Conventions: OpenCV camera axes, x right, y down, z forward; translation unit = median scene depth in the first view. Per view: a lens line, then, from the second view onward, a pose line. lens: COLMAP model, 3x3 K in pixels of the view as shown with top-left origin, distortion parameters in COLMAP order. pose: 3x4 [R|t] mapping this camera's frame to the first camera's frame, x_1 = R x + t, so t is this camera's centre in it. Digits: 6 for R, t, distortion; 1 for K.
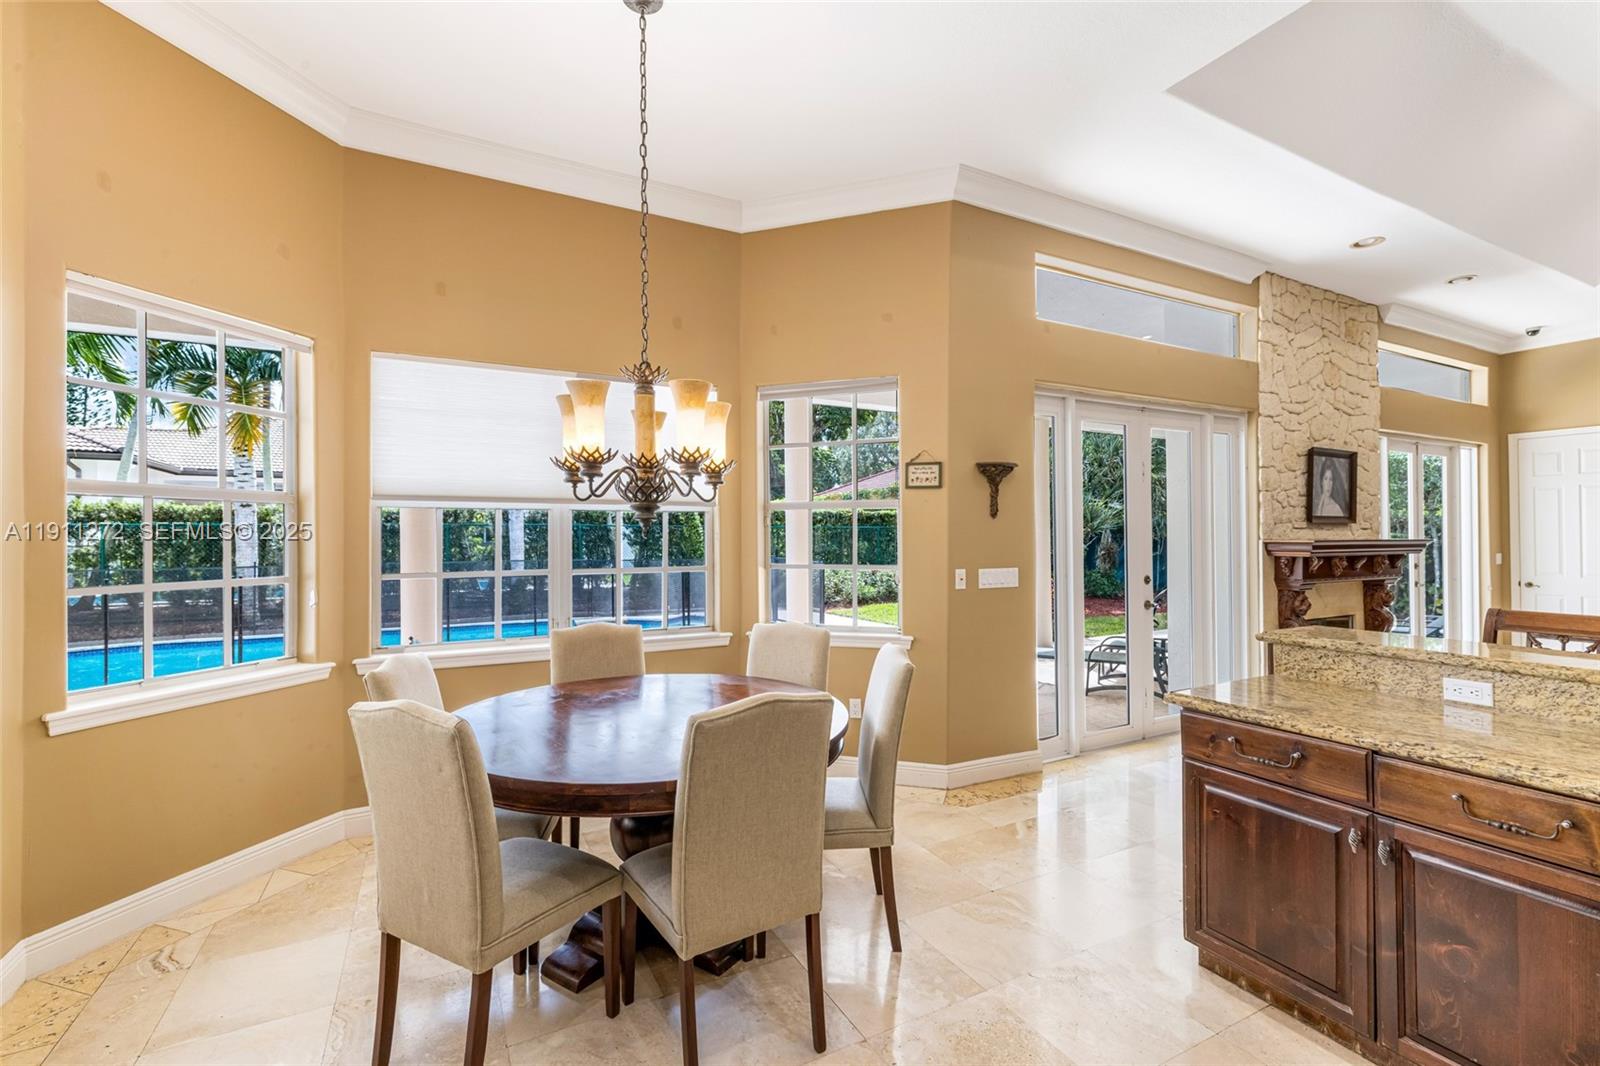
lens RADIAL K [[696.1, 0, 798.5], [0, 696.1, 529.4], [0, 0, 1]] dist [0.002865, 0.000531]
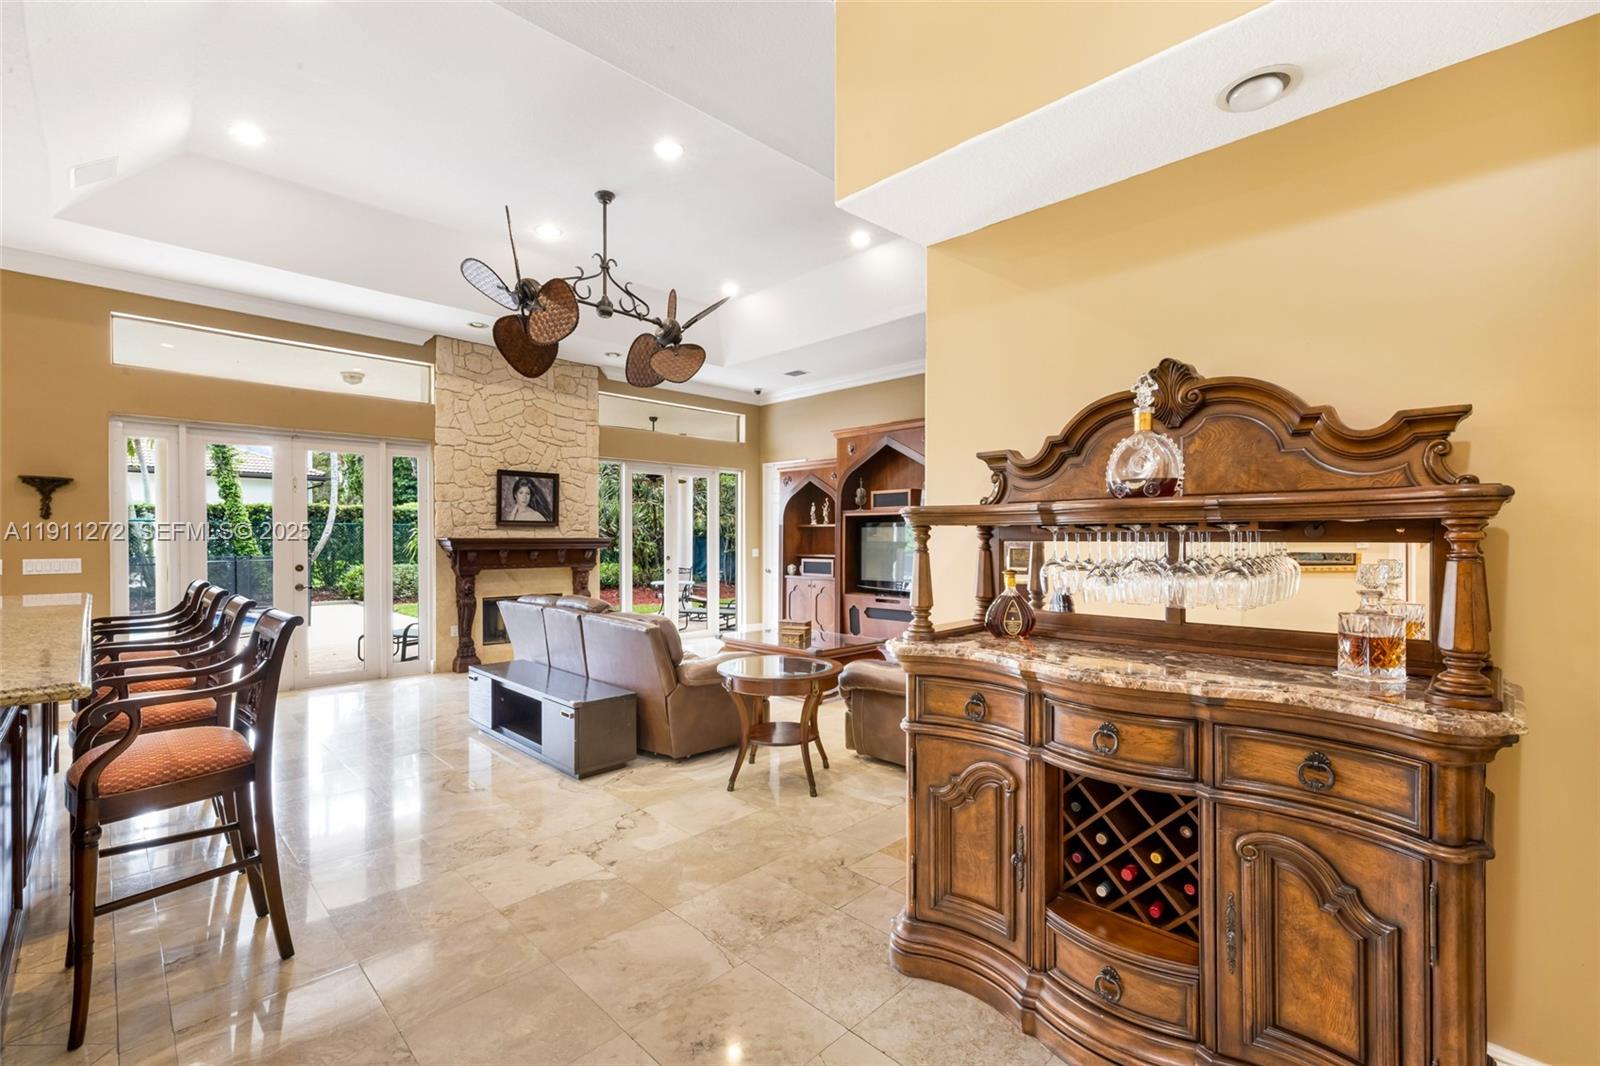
lens RADIAL K [[696.1, 0, 804.2], [0, 696.1, 534.9], [0, 0, 1]] dist [0.002865, 0.000531]
pose [[0.952953, 0.008298, 0.303005, 0.932907], [-0.013396, 0.999801, 0.014749, -0.019683], [-0.302822, -0.018114, 0.952875, -0.488473]]
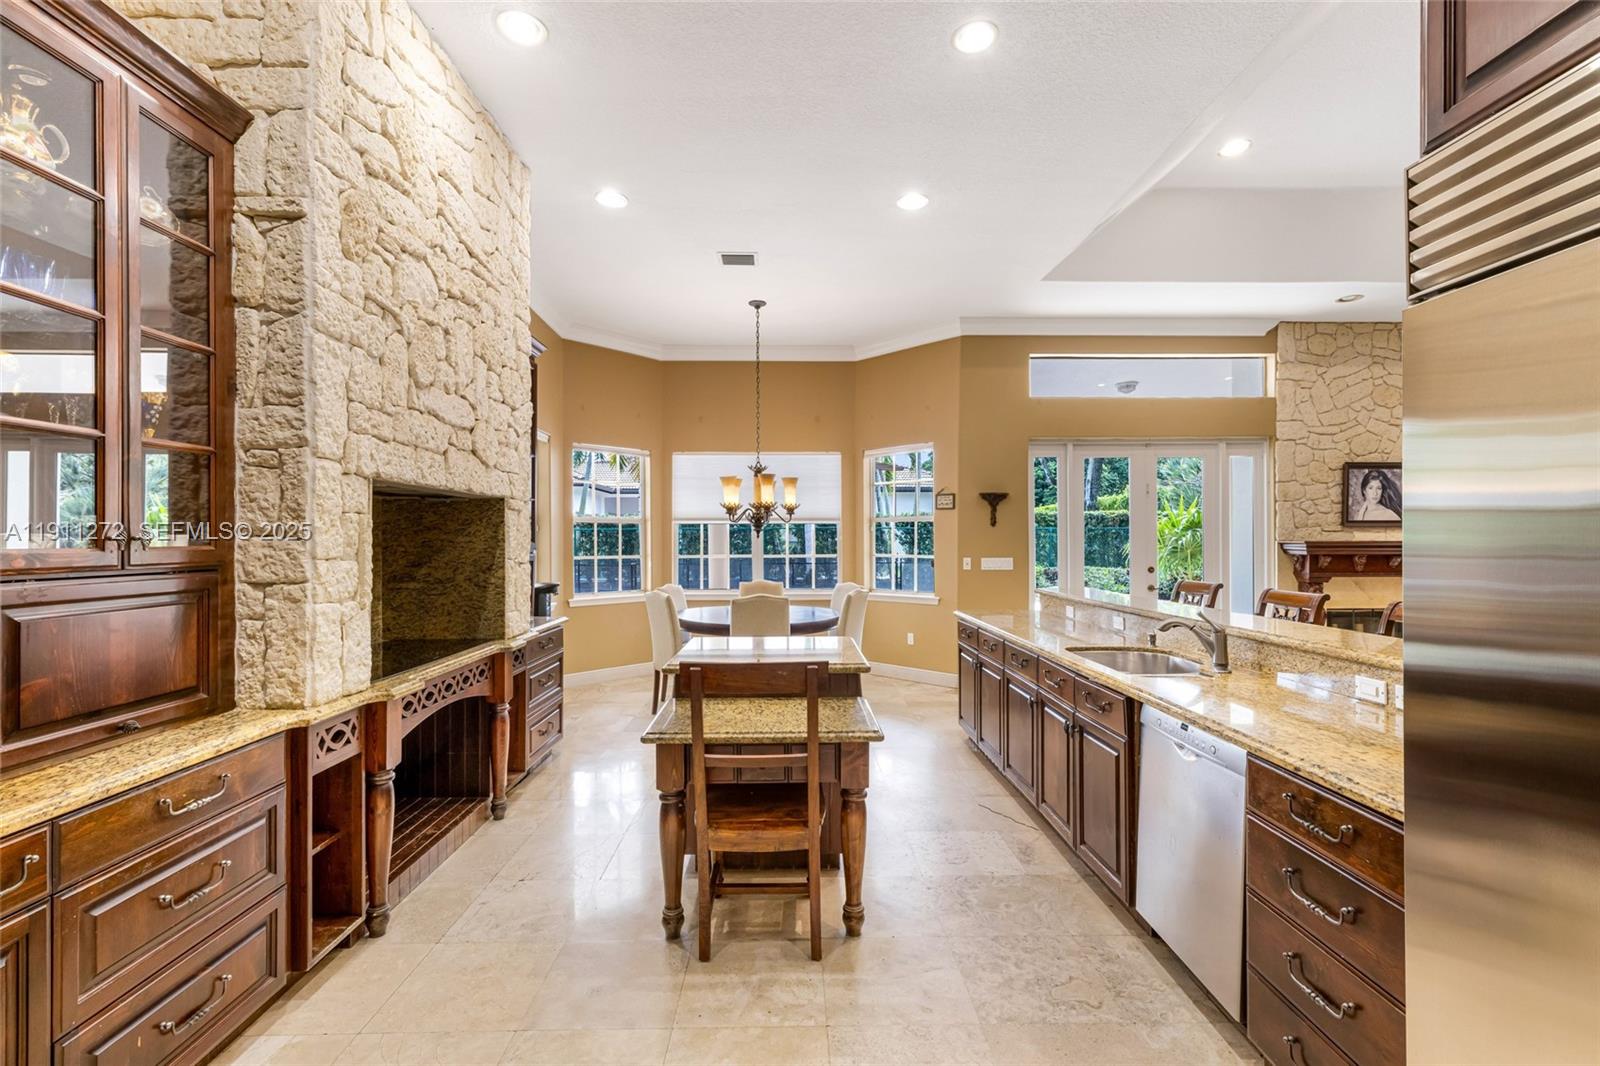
lens RADIAL K [[696.1, 0, 798.3], [0, 696.1, 537.9], [0, 0, 1]] dist [0.002865, 0.000531]
pose [[0.889670, 0.003904, -0.456587, 0.472643], [0.005238, 0.999810, 0.018756, -0.017918], [0.456573, -0.019078, 0.889481, -0.491680]]
